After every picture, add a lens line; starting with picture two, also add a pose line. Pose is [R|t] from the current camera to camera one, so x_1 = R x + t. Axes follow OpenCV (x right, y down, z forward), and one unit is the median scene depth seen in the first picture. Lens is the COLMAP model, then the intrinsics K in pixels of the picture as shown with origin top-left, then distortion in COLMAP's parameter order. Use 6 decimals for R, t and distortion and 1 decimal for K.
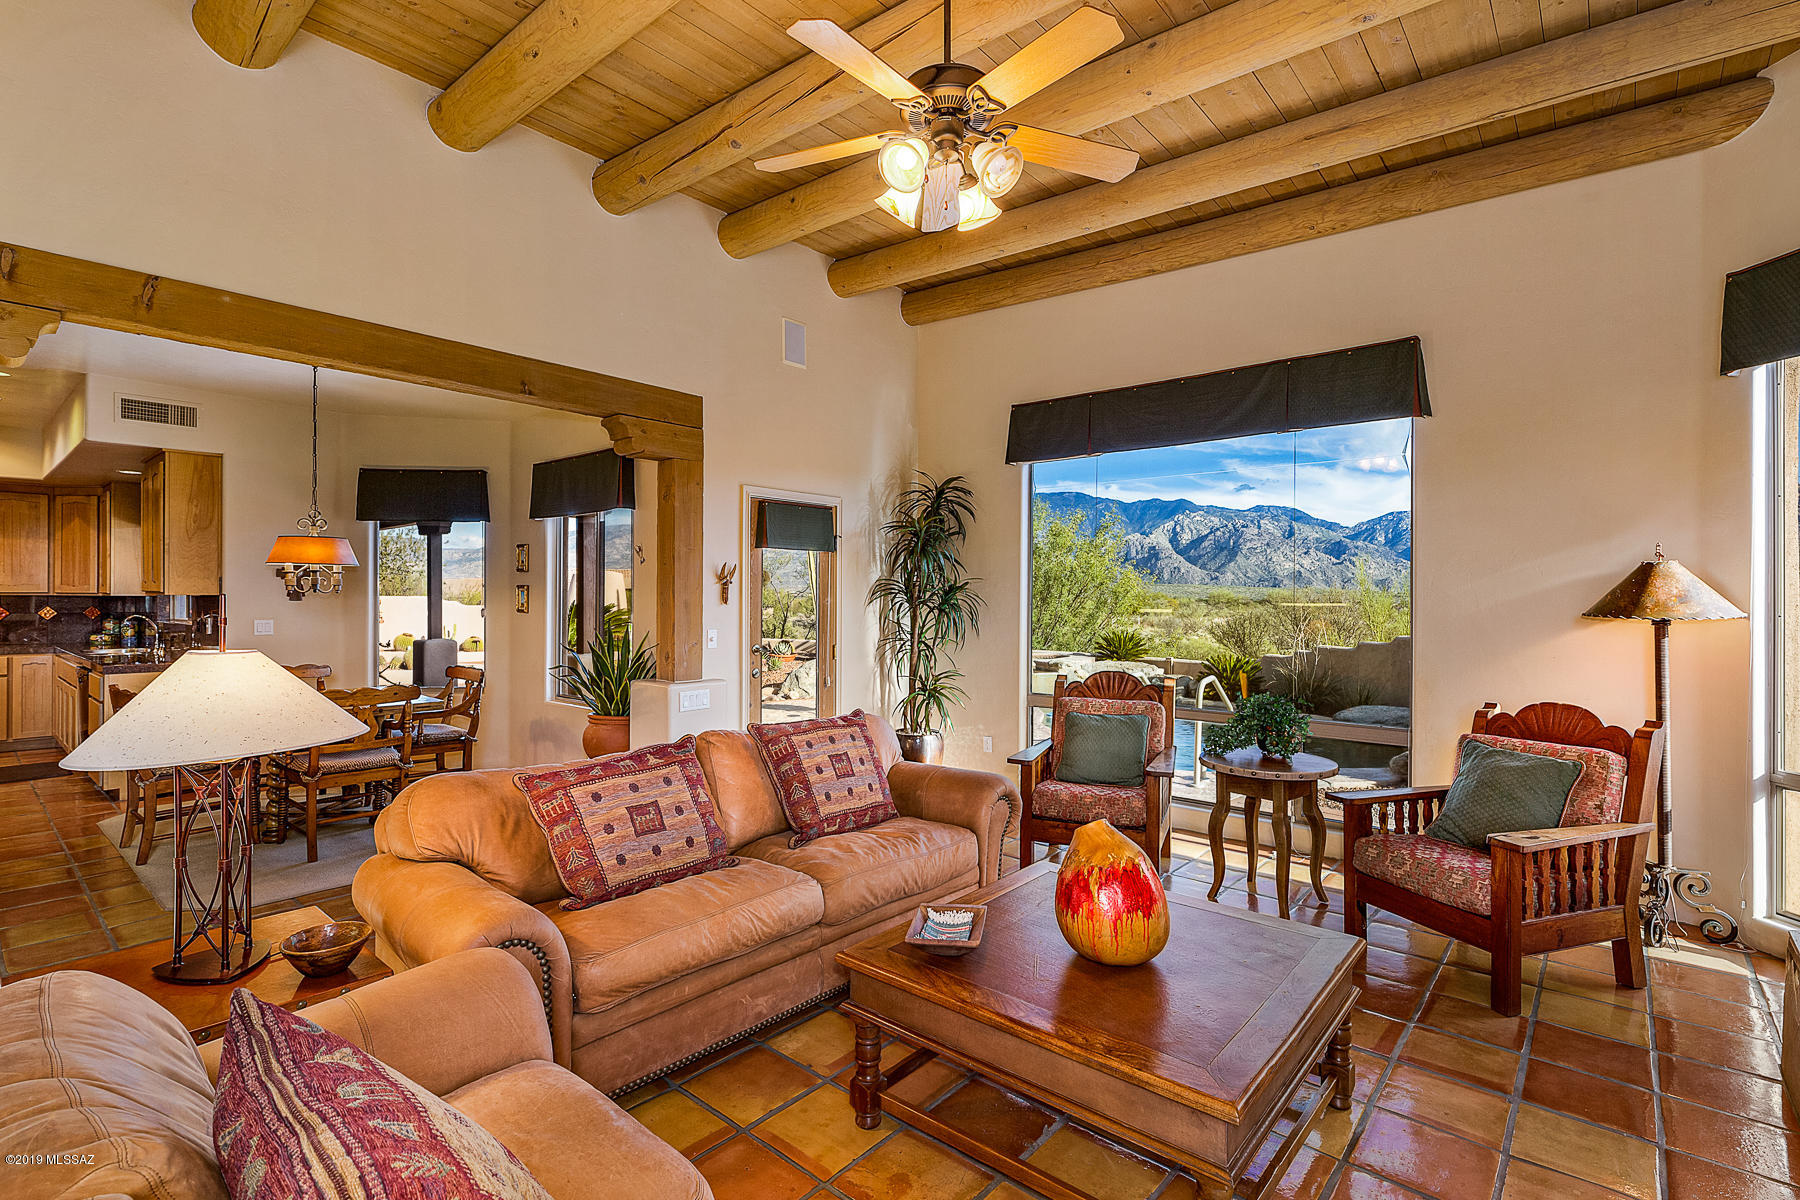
lens RADIAL K [[860.2, 0, 901.2], [0, 860.2, 593.5], [0, 0, 1]] dist [0.001172, -0.000110]
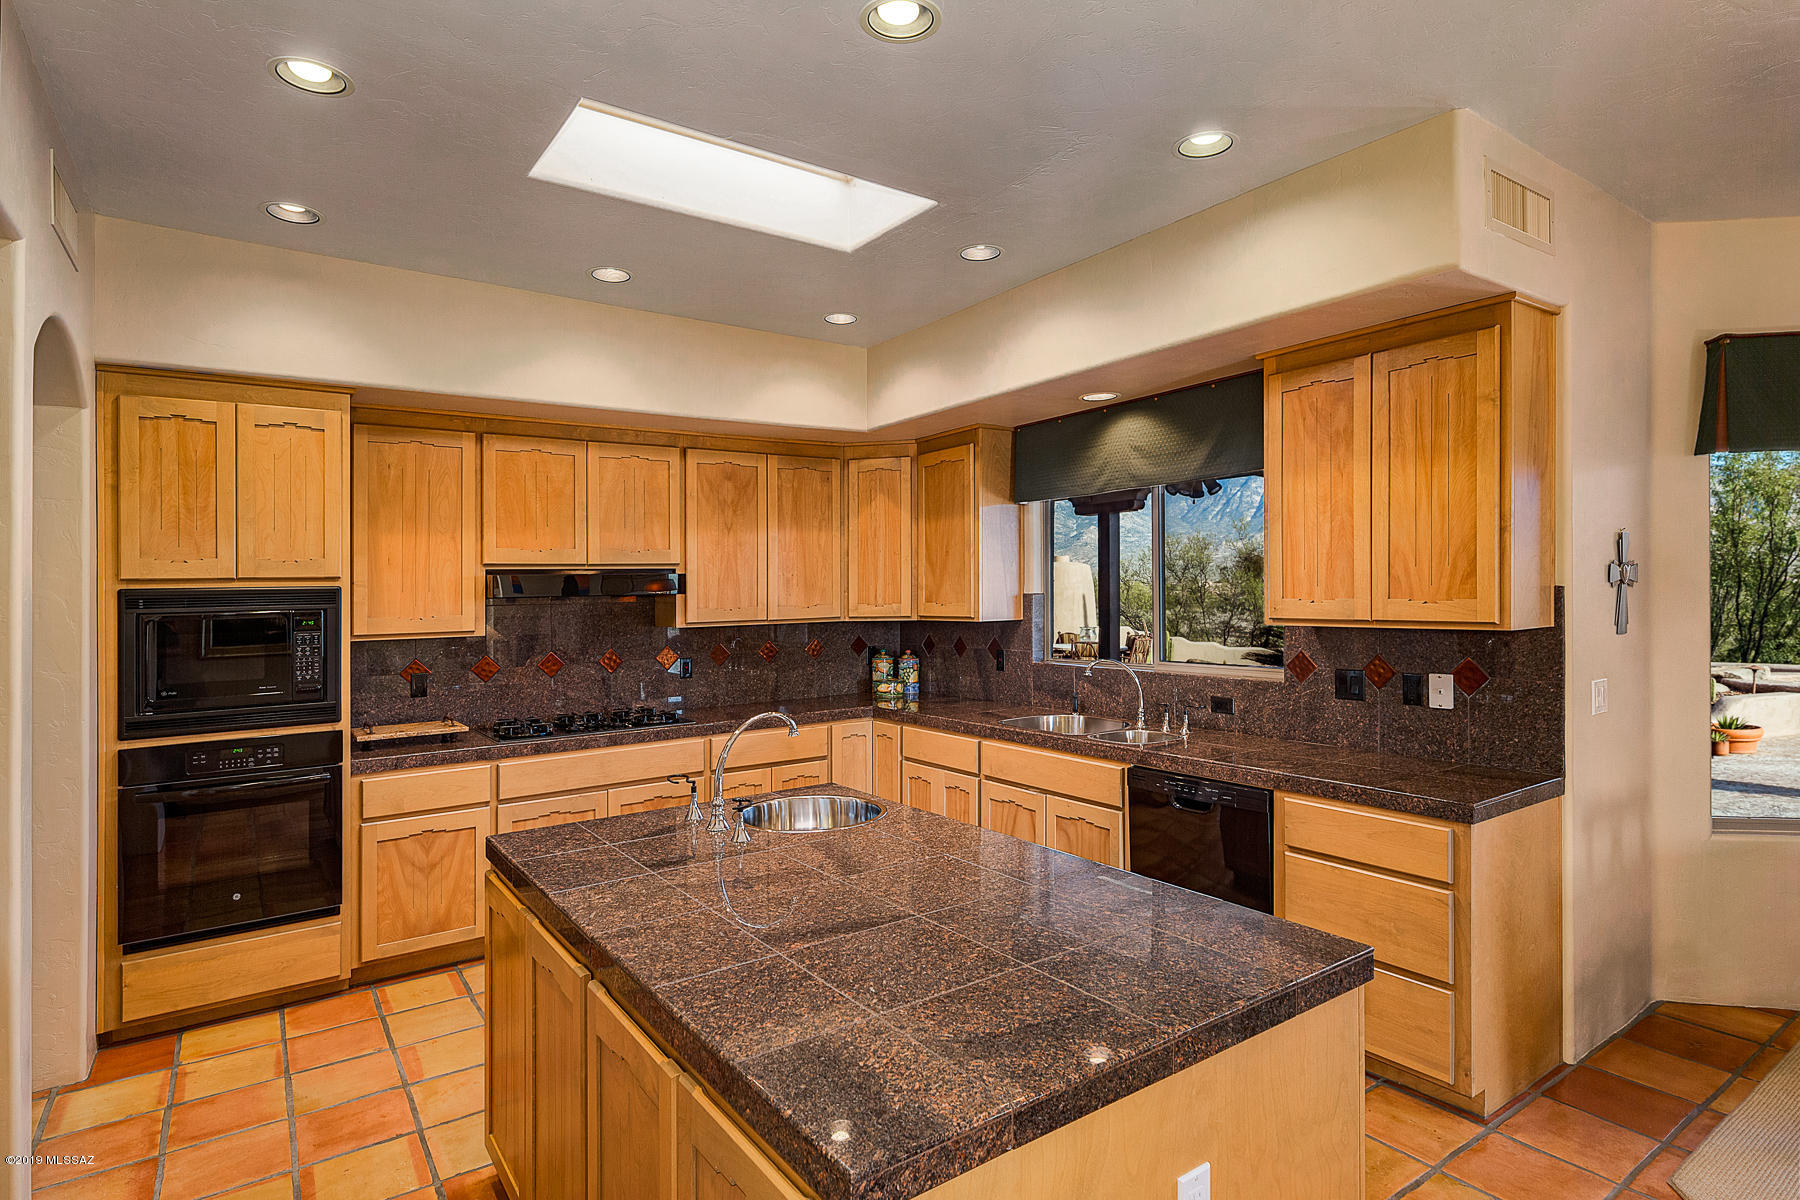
lens RADIAL K [[966.8, 0, 900.2], [0, 966.8, 586.6], [0, 0, 1]] dist [-0.002269, -0.000272]
pose [[0.965619, -0.022597, -0.258976, -1.121364], [0.023617, 0.999721, 0.000825, -0.032007], [0.258885, -0.006913, 0.965883, 0.491043]]
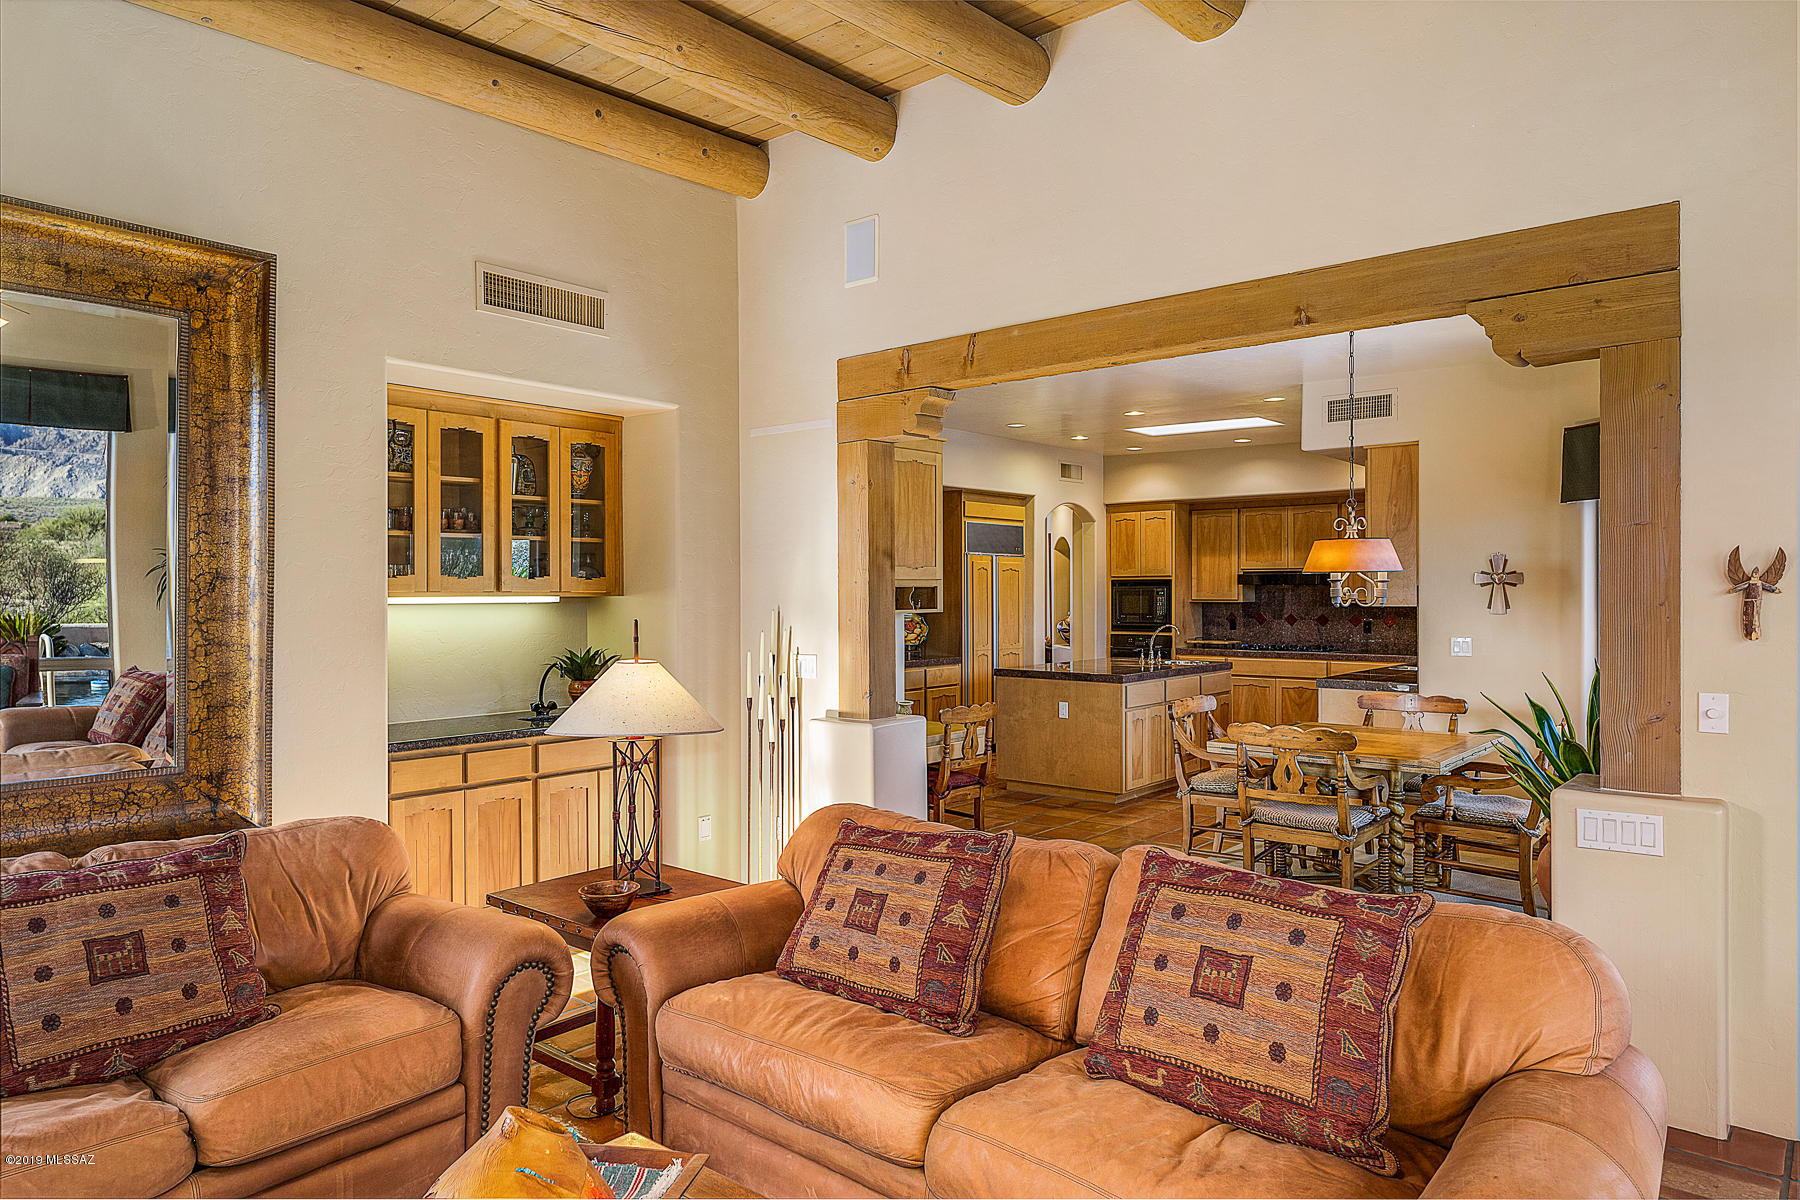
lens RADIAL K [[1132.2, 0, 898.8], [0, 1132.2, 598.7], [0, 0, 1]] dist [0.002745, 0.001568]
pose [[-0.001733, 0.002768, -0.999995, 0.396595], [0.005688, 0.999980, 0.002759, -0.012857], [0.999982, -0.005683, -0.001749, 0.561411]]
